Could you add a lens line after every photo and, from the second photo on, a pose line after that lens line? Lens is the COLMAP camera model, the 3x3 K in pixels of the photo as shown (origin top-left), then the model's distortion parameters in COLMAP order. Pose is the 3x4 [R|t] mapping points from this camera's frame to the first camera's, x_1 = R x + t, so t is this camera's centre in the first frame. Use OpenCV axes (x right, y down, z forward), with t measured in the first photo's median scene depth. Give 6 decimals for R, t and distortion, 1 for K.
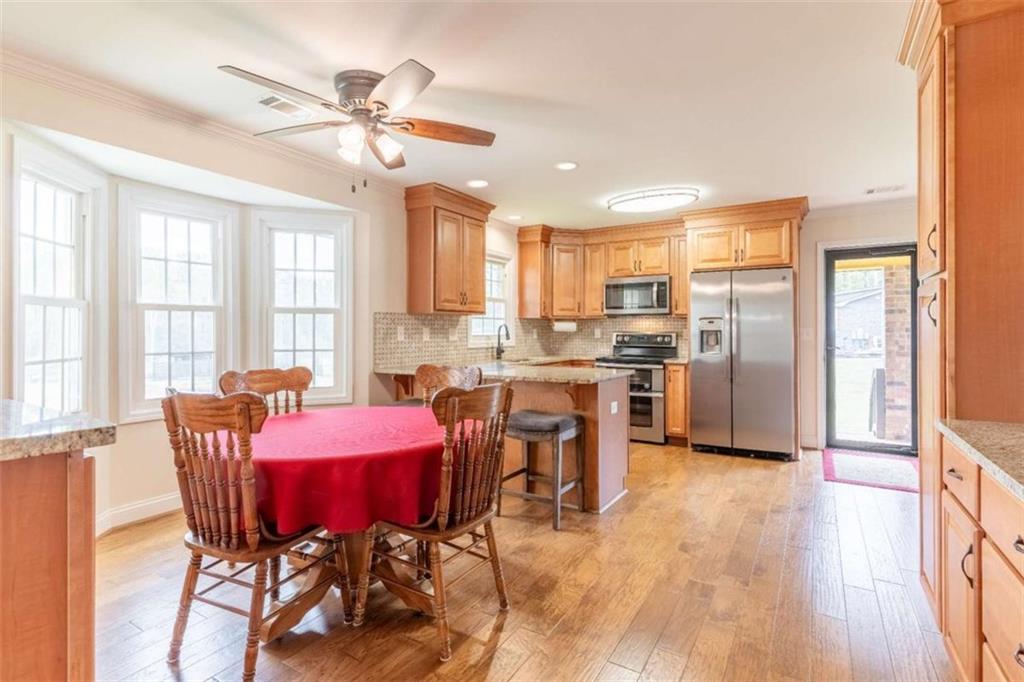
lens RADIAL K [[500.0, 0, 504.8], [0, 500.0, 324.3], [0, 0, 1]] dist [-0.000925, 0.001859]
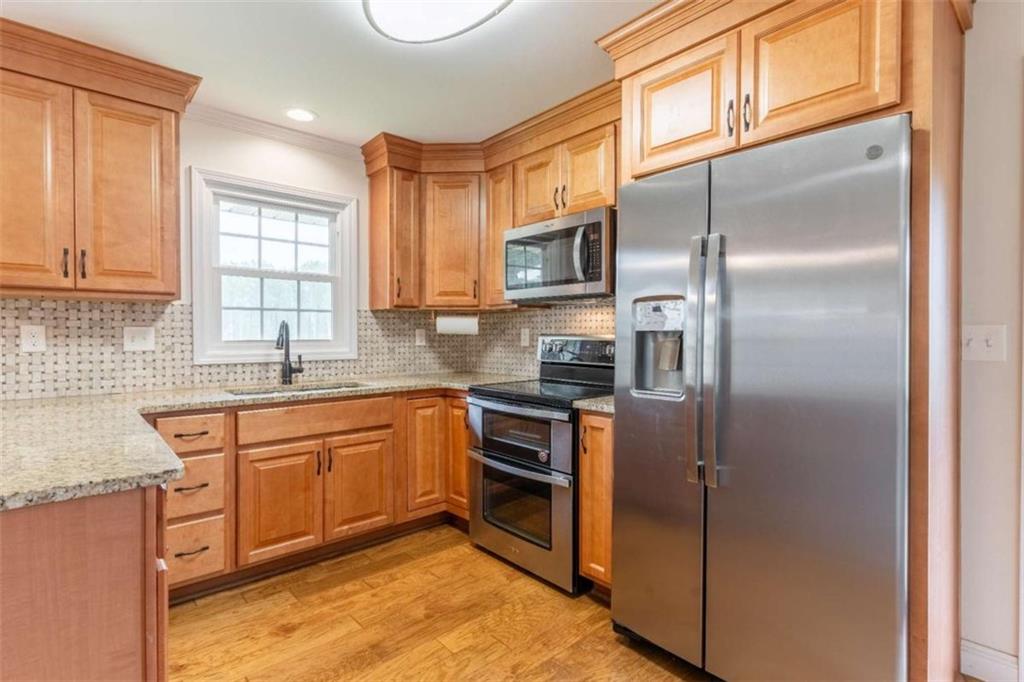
lens RADIAL K [[500.0, 0, 493.2], [0, 500.0, 335.2], [0, 0, 1]] dist [-0.000925, 0.001859]
pose [[0.957730, 0.002810, -0.287655, 0.376571], [0.001934, 0.999867, 0.016205, 0.008378], [0.287662, -0.016076, 0.957597, 0.572658]]
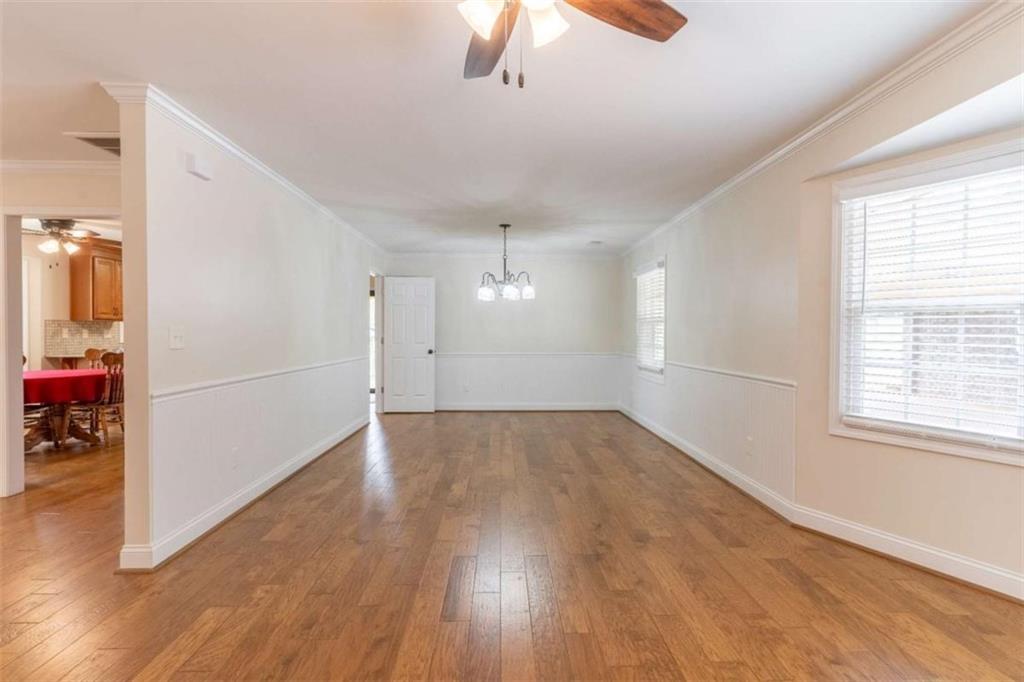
lens RADIAL K [[500.0, 0, 511.2], [0, 500.0, 341.3], [0, 0, 1]] dist [-0.000925, 0.001859]
pose [[0.834150, -0.006404, 0.551501, 0.079873], [-0.011307, 0.999524, 0.028709, -0.014435], [-0.551422, -0.030183, 0.833680, -0.915218]]
